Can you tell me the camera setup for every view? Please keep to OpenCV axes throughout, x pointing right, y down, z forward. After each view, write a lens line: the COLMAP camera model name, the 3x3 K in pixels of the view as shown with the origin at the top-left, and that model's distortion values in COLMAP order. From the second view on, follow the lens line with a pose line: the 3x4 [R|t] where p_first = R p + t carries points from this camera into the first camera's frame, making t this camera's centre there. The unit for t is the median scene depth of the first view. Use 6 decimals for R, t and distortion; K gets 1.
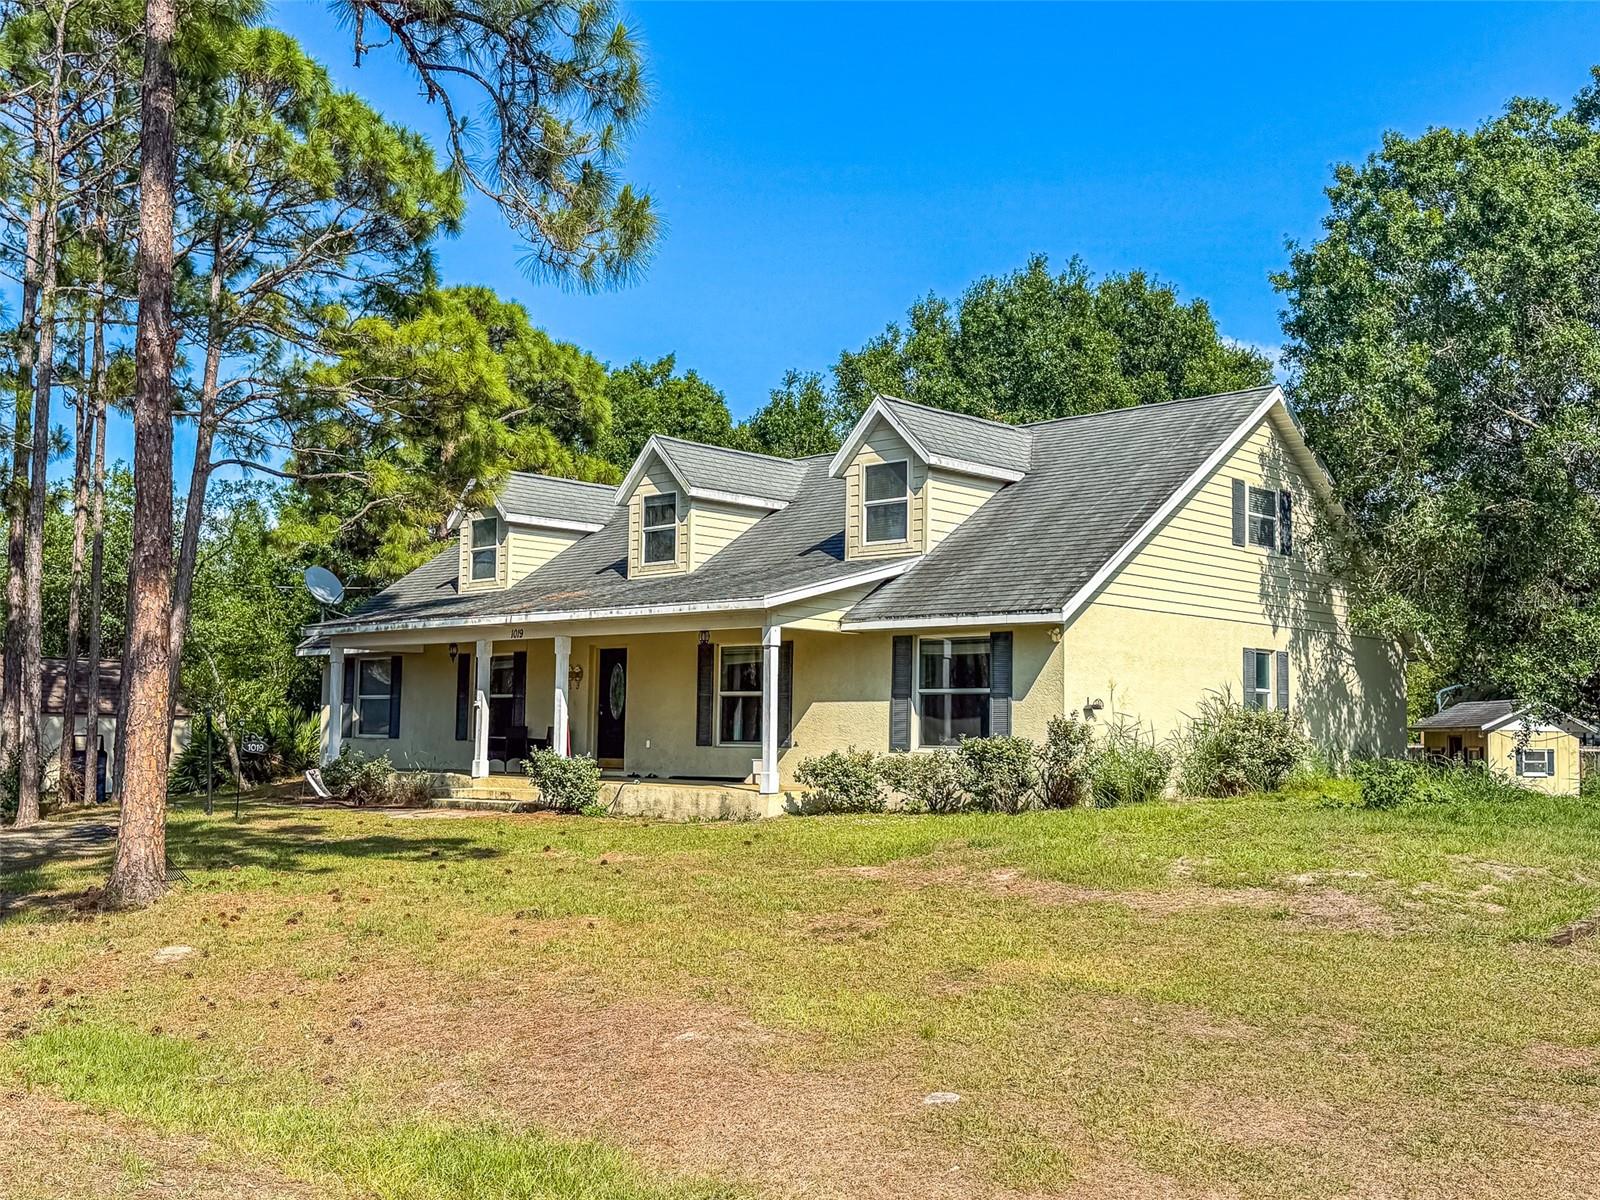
lens RADIAL K [[1651.6, 0, 801.3], [0, 1651.6, 598.2], [0, 0, 1]] dist [-0.017826, 0.000000]
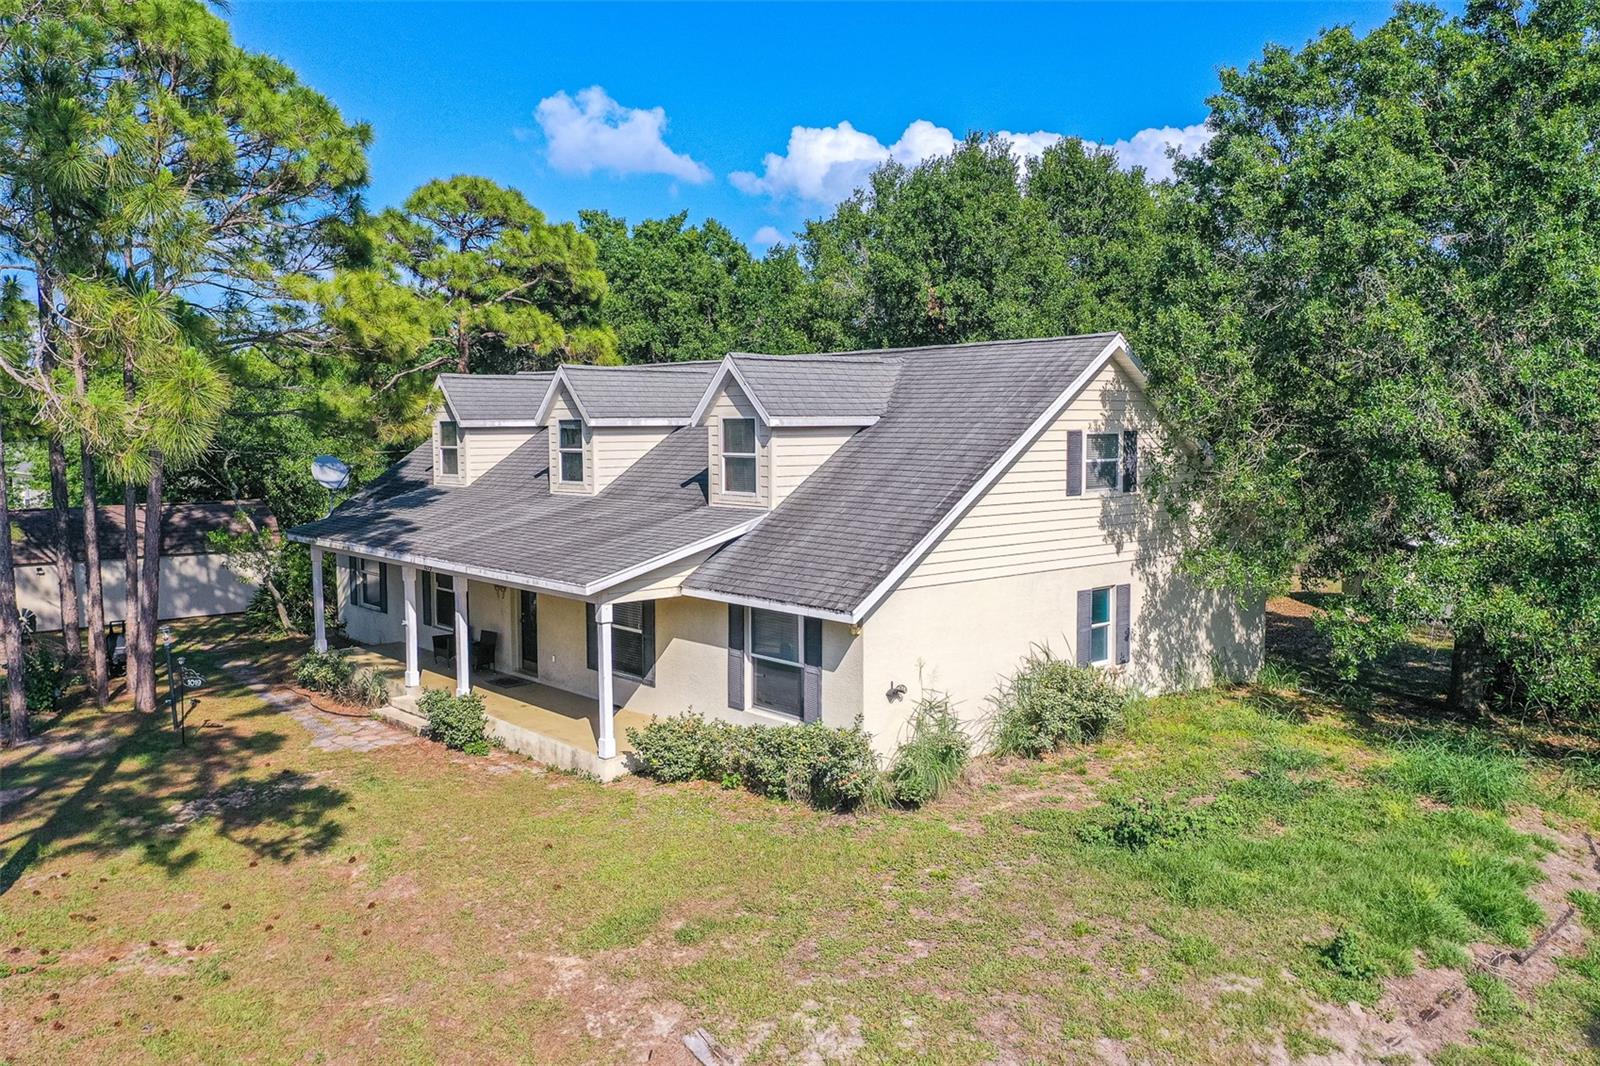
lens RADIAL K [[1296.4, 0, 827.0], [0, 1296.4, 520.1], [0, 0, 1]] dist [-0.026837, -0.025098]
pose [[0.996999, -0.013356, -0.076255, 0.169673], [0.025487, 0.986722, 0.160405, -0.148611], [0.073100, -0.161867, 0.984101, 0.181207]]
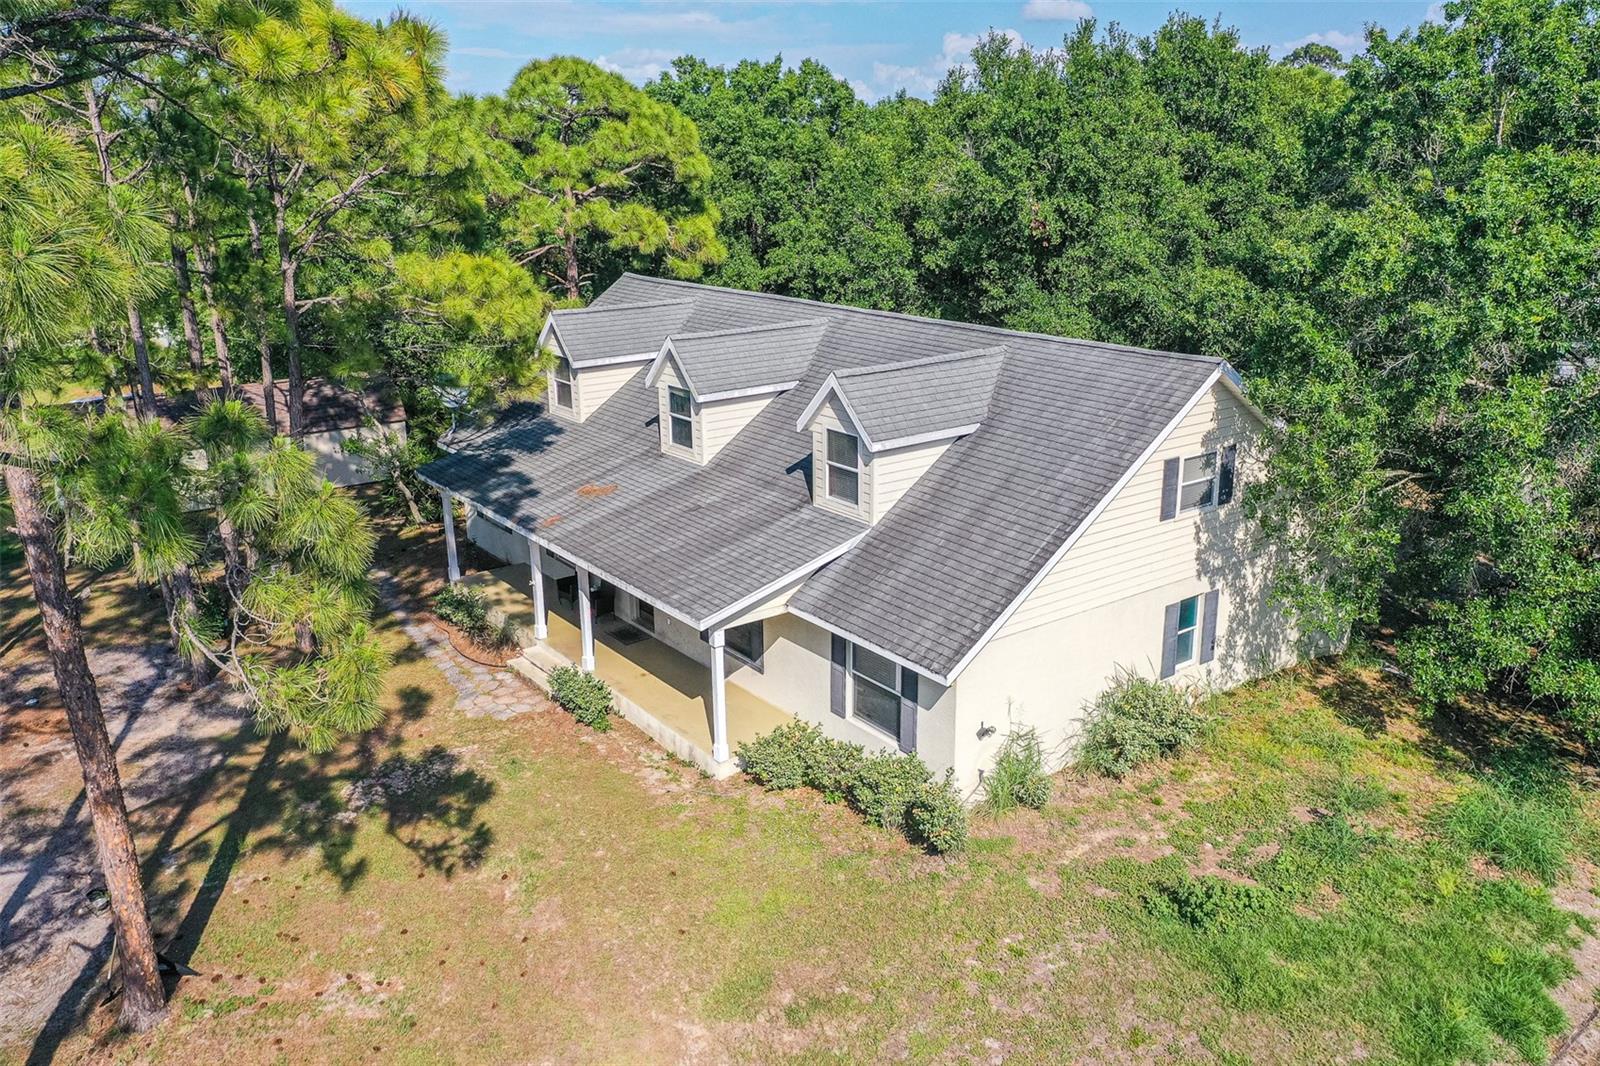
lens RADIAL K [[1296.4, 0, 803.9], [0, 1296.4, 528.8], [0, 0, 1]] dist [-0.026837, -0.025098]
pose [[0.985252, 0.024453, -0.169354, 0.172844], [0.039977, 0.929449, 0.366778, -0.336557], [0.166375, -0.368139, 0.914764, 0.191842]]
